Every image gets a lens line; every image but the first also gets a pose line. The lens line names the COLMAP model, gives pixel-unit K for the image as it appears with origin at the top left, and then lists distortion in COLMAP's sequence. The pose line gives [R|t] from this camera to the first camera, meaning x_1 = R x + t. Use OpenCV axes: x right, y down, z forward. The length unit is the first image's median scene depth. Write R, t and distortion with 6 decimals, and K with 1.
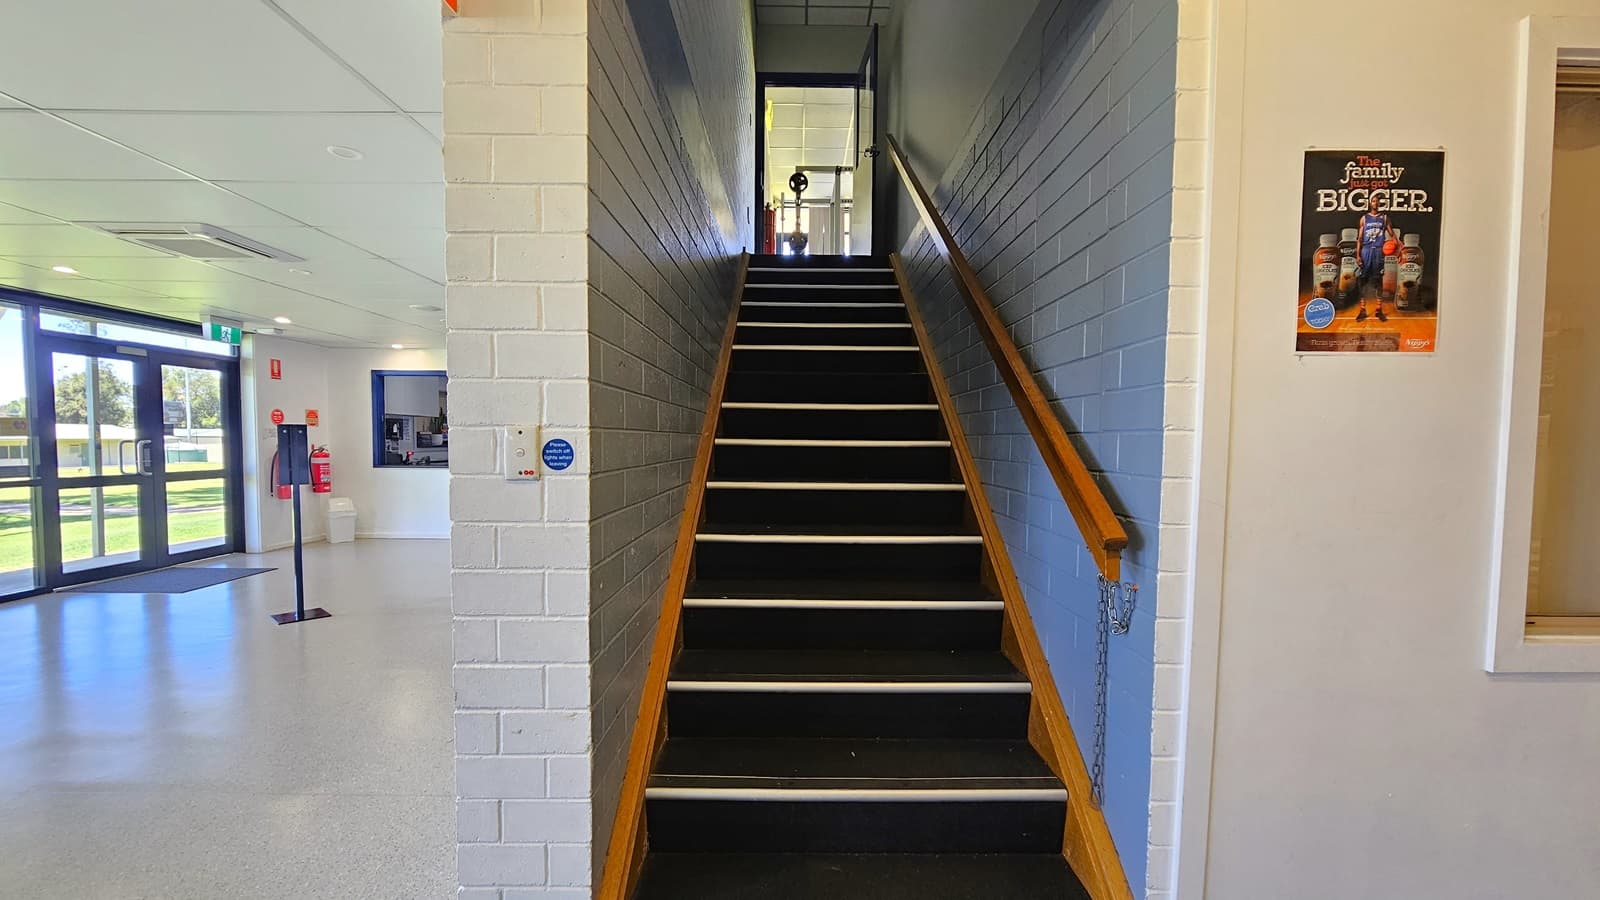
lens RADIAL K [[654.8, 0, 800.7], [0, 654.8, 458.1], [0, 0, 1]] dist [-0.003432, -0.000088]
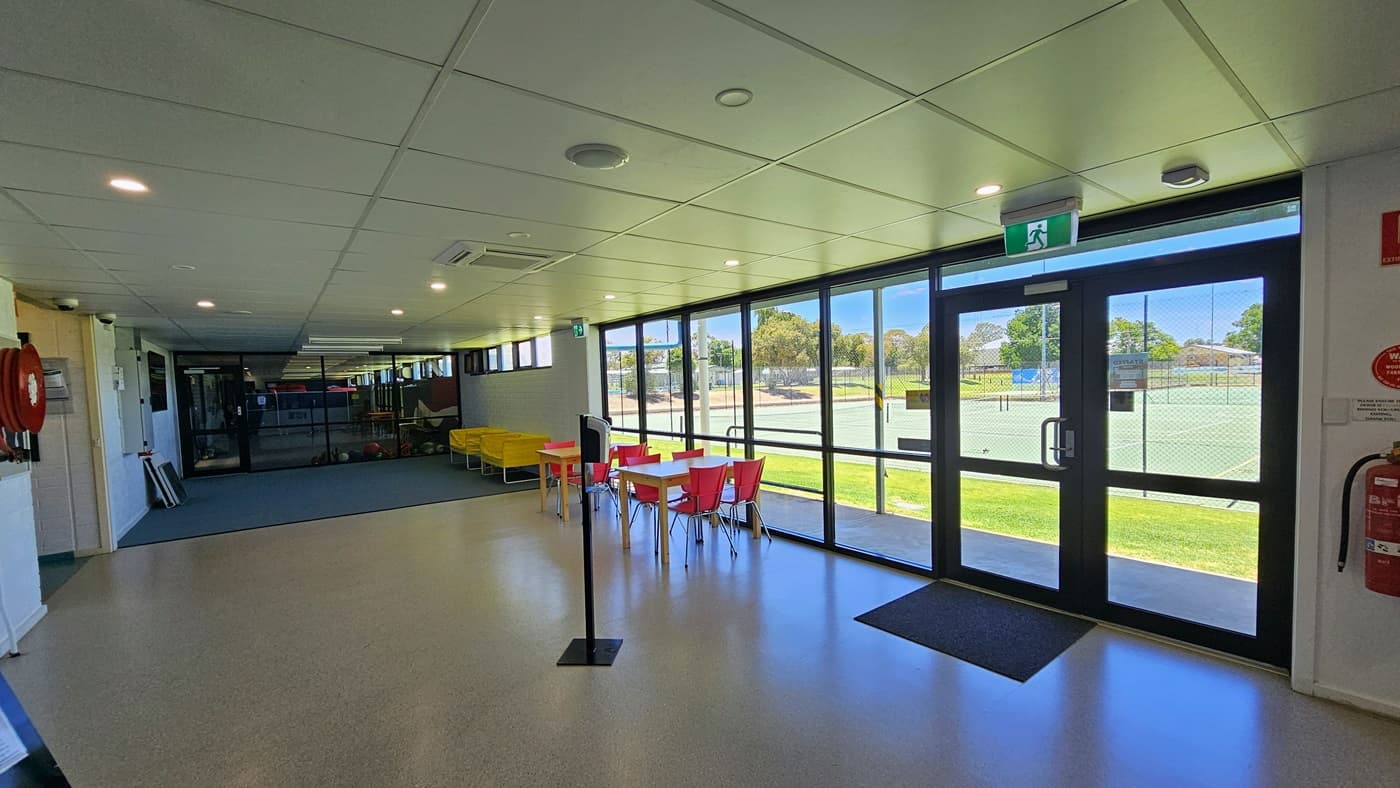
lens RADIAL K [[572.9, 0, 691.1], [0, 572.9, 399.7], [0, 0, 1]] dist [-0.003432, -0.000088]
pose [[-0.802778, 0.032829, -0.595374, -0.347164], [0.003986, 0.998756, 0.049696, -0.074942], [0.596265, 0.037521, -0.801910, 1.221462]]
